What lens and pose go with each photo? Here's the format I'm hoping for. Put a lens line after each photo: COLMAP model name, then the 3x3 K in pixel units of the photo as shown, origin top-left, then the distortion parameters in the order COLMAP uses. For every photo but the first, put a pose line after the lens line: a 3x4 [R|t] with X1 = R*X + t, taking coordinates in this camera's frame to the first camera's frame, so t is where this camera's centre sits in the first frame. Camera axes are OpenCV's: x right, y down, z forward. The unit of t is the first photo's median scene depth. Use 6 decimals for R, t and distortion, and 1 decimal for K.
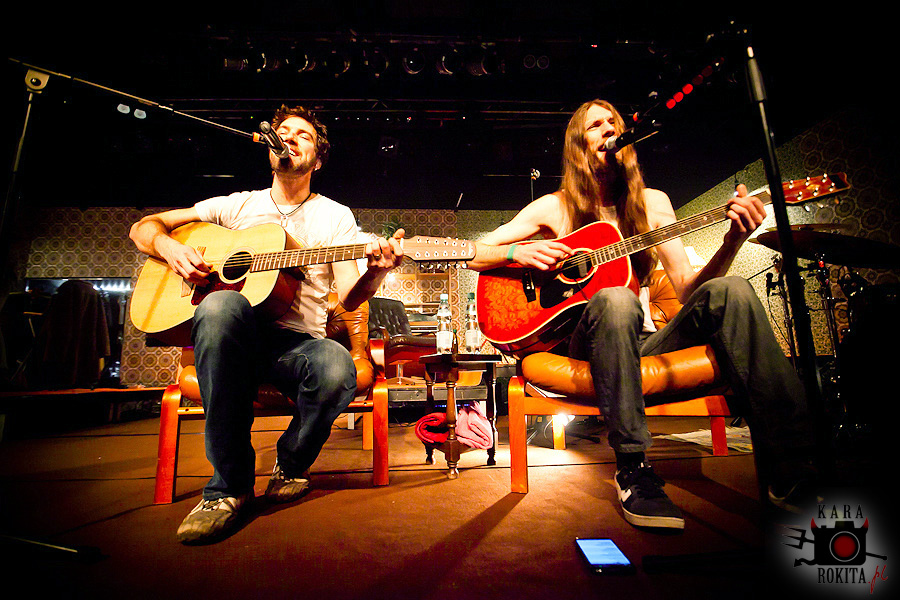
lens RADIAL K [[415.0, 0, 430.8], [0, 415.0, 298.0], [0, 0, 1]] dist [-0.002831, 0.000170]
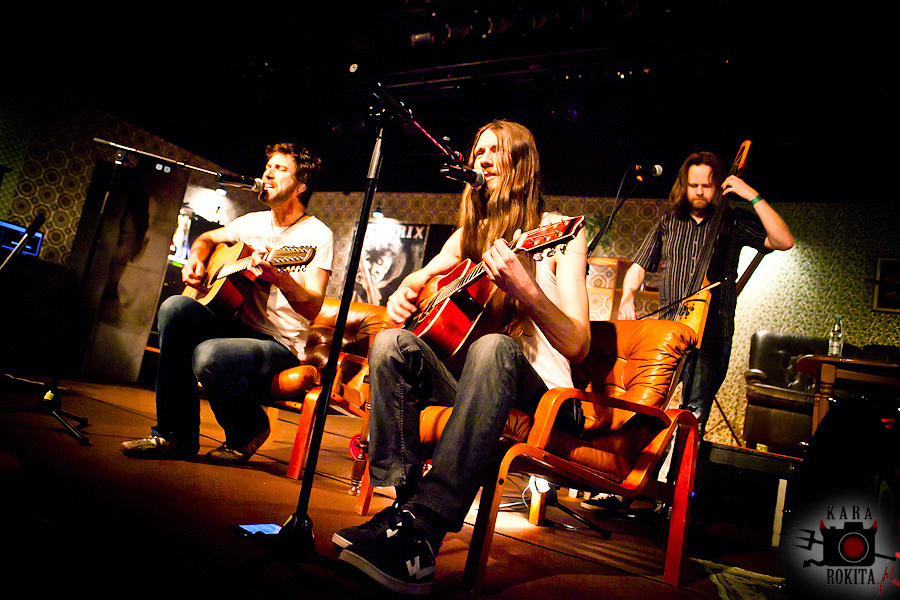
lens RADIAL K [[630.9, 0, 452.7], [0, 630.9, 302.3], [0, 0, 1]] dist [-0.050002, 0.004570]
pose [[0.825627, 0.100491, -0.555195, 1.127498], [-0.102819, 0.994332, 0.027073, -0.116097], [0.554769, 0.034733, 0.831279, -0.200085]]
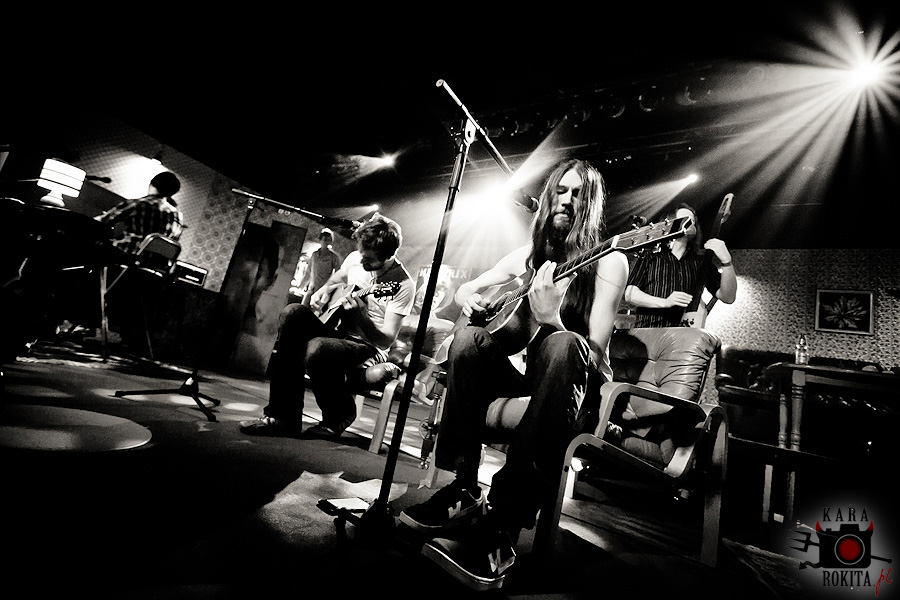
lens RADIAL K [[418.2, 0, 451.0], [0, 418.2, 298.0], [0, 0, 1]] dist [-0.024172, 0.007616]
pose [[0.784391, 0.067623, -0.616570, 0.918013], [-0.112716, 0.993029, -0.034485, -0.054268], [0.609939, 0.096547, 0.786545, -0.016758]]
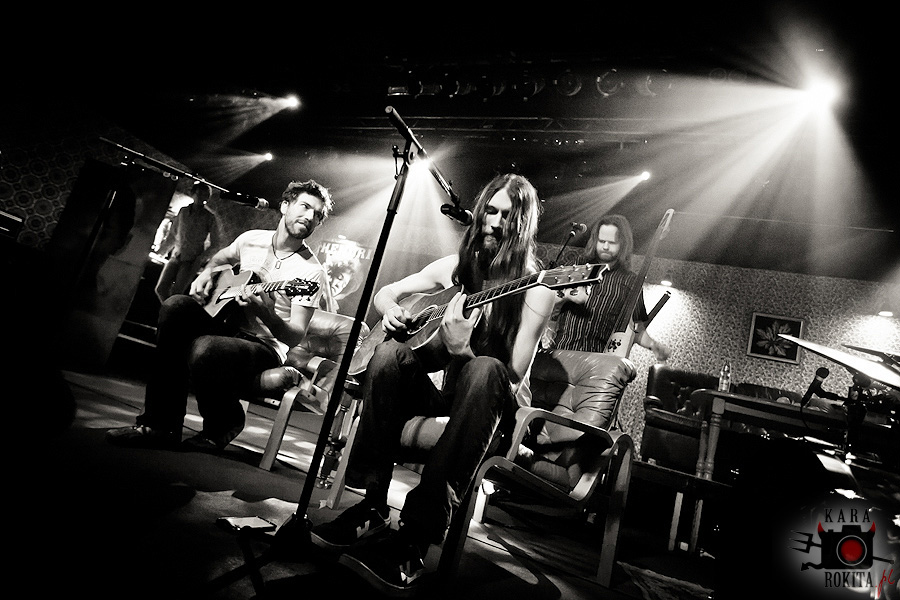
lens RADIAL K [[529.8, 0, 448.8], [0, 529.8, 301.2], [0, 0, 1]] dist [-0.002409, -0.000708]
pose [[0.871815, 0.161410, -0.462478, 0.996520], [-0.192612, 0.981057, -0.020693, -0.113592], [0.450377, 0.107119, 0.886389, -0.212225]]
